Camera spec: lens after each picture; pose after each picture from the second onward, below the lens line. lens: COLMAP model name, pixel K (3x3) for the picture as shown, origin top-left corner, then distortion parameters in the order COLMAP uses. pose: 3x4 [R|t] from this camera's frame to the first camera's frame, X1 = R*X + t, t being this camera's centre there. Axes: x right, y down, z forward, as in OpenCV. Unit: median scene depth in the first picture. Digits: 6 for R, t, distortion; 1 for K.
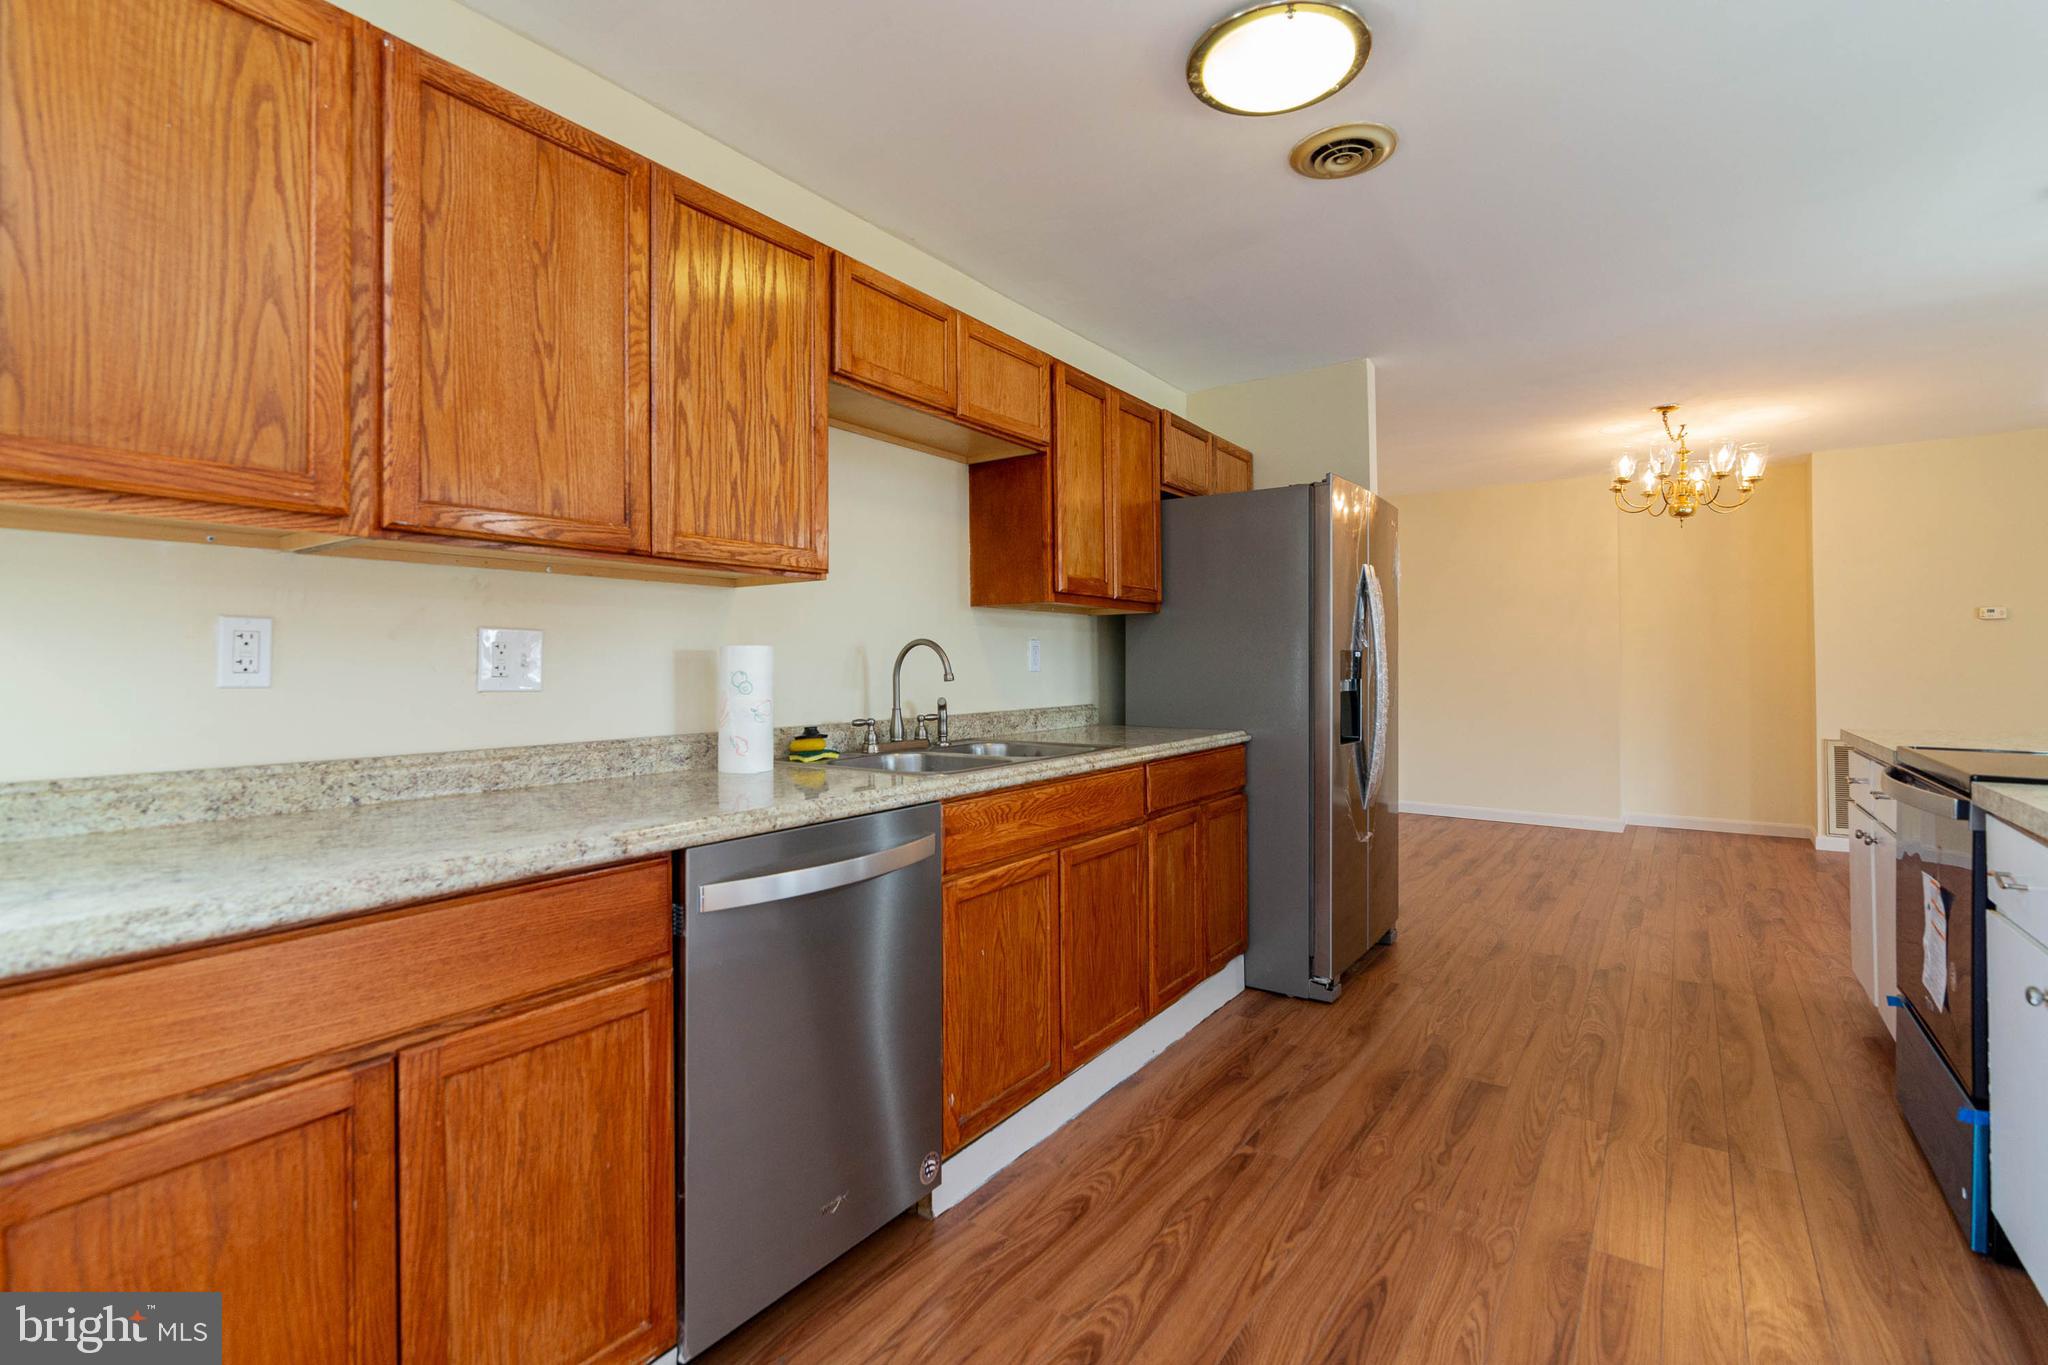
lens RADIAL K [[937.8, 0, 996.0], [0, 937.8, 655.1], [0, 0, 1]] dist [-0.001162, -0.000320]
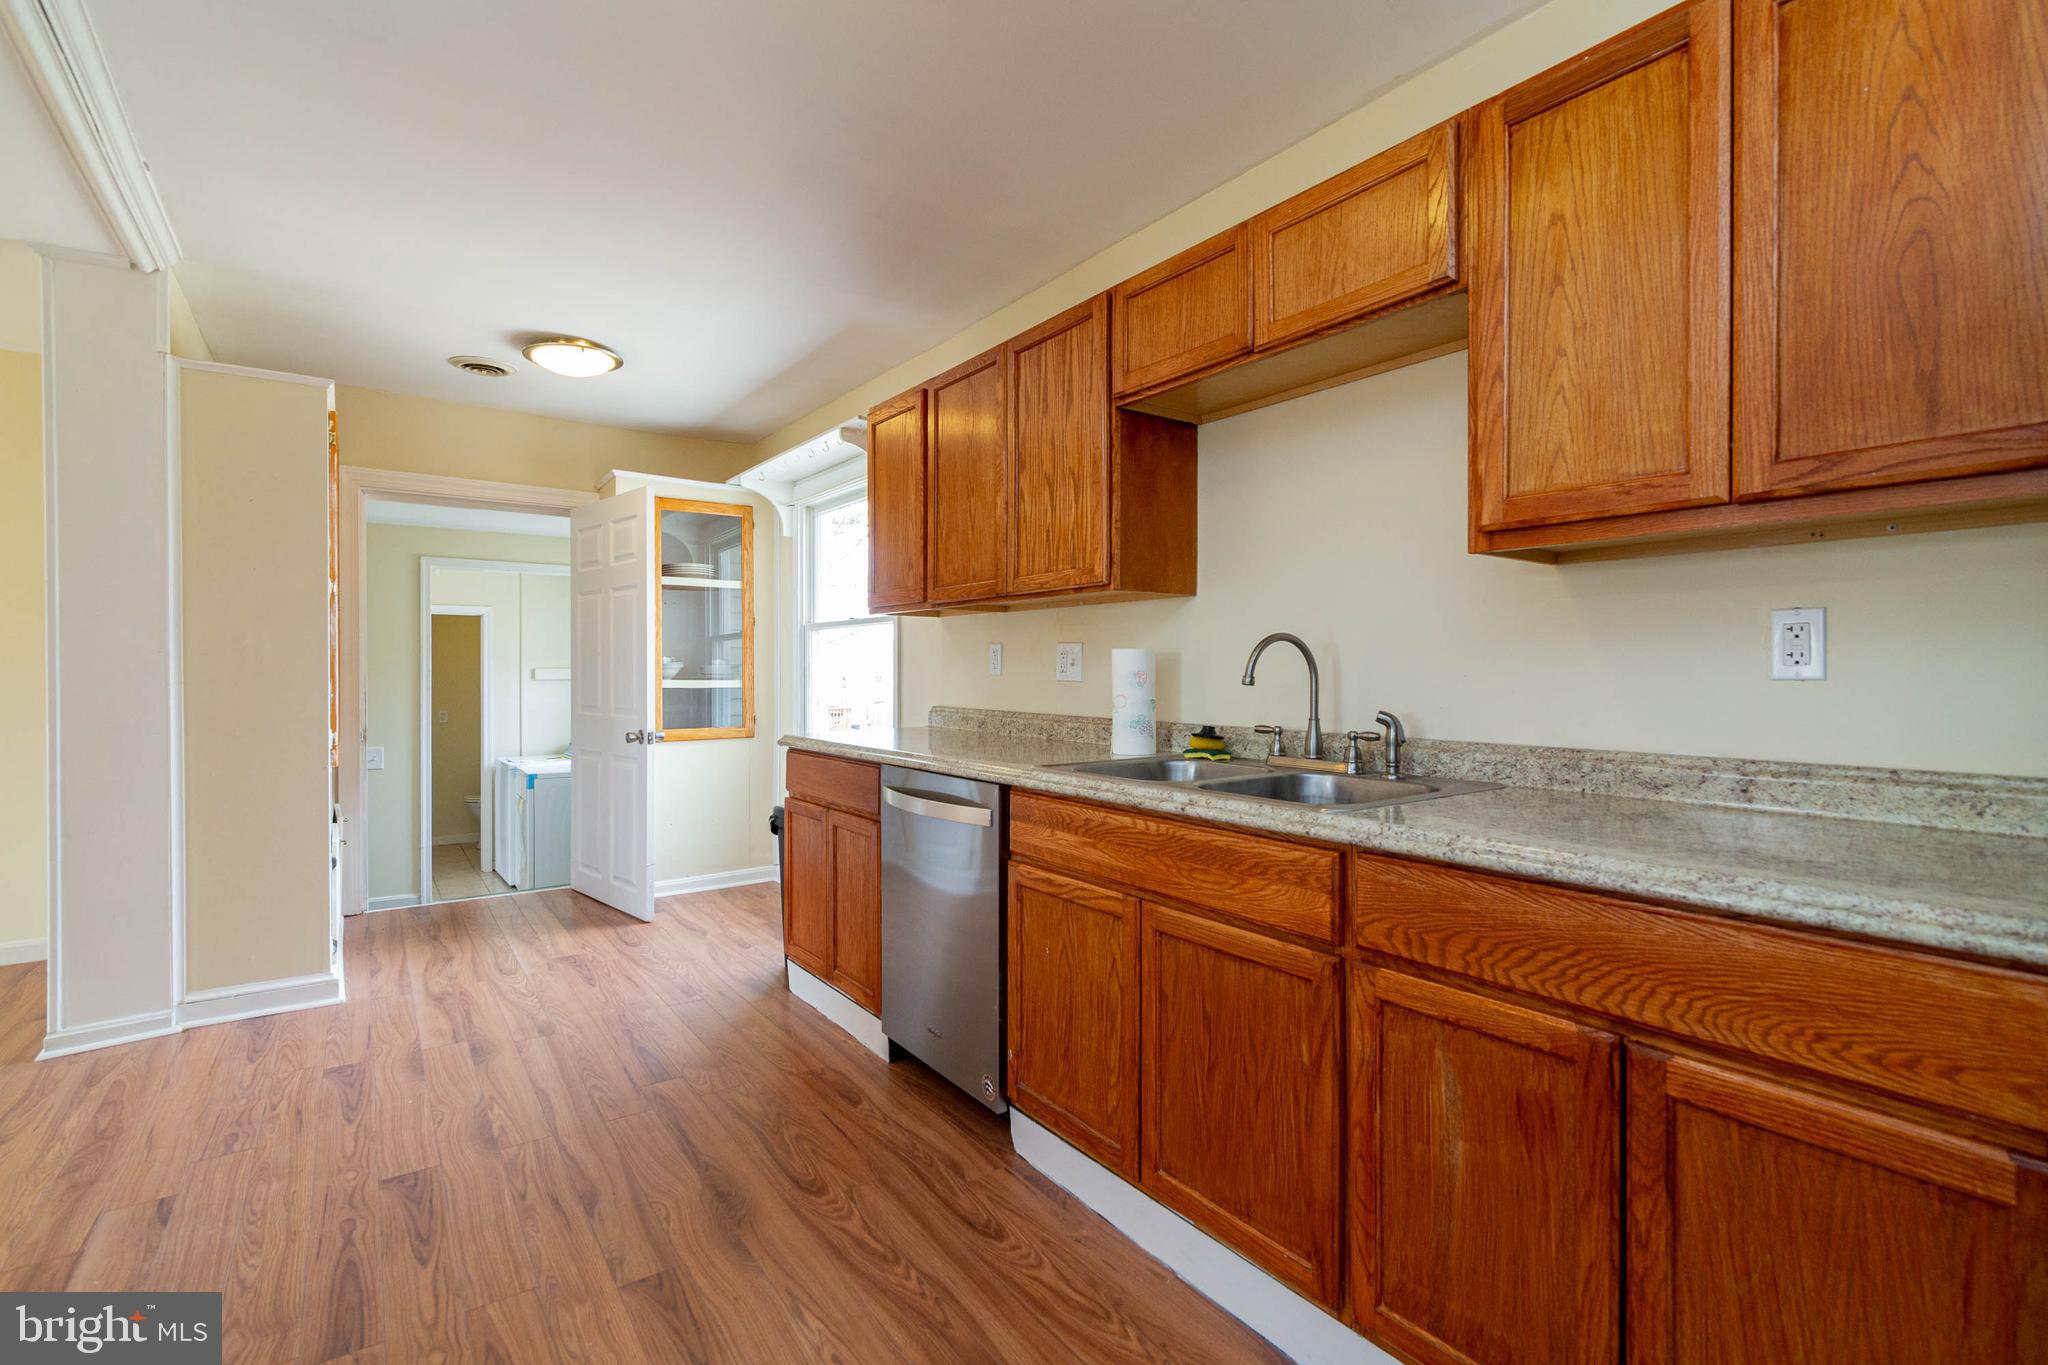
lens RADIAL K [[931.8, 0, 1036.2], [0, 931.8, 677.2], [0, 0, 1]] dist [-0.001908, 0.000453]
pose [[-0.306983, 0.016504, -0.951572, 0.860660], [0.014078, 0.999819, 0.012800, 0.008617], [0.951611, -0.009467, -0.307160, 1.189566]]
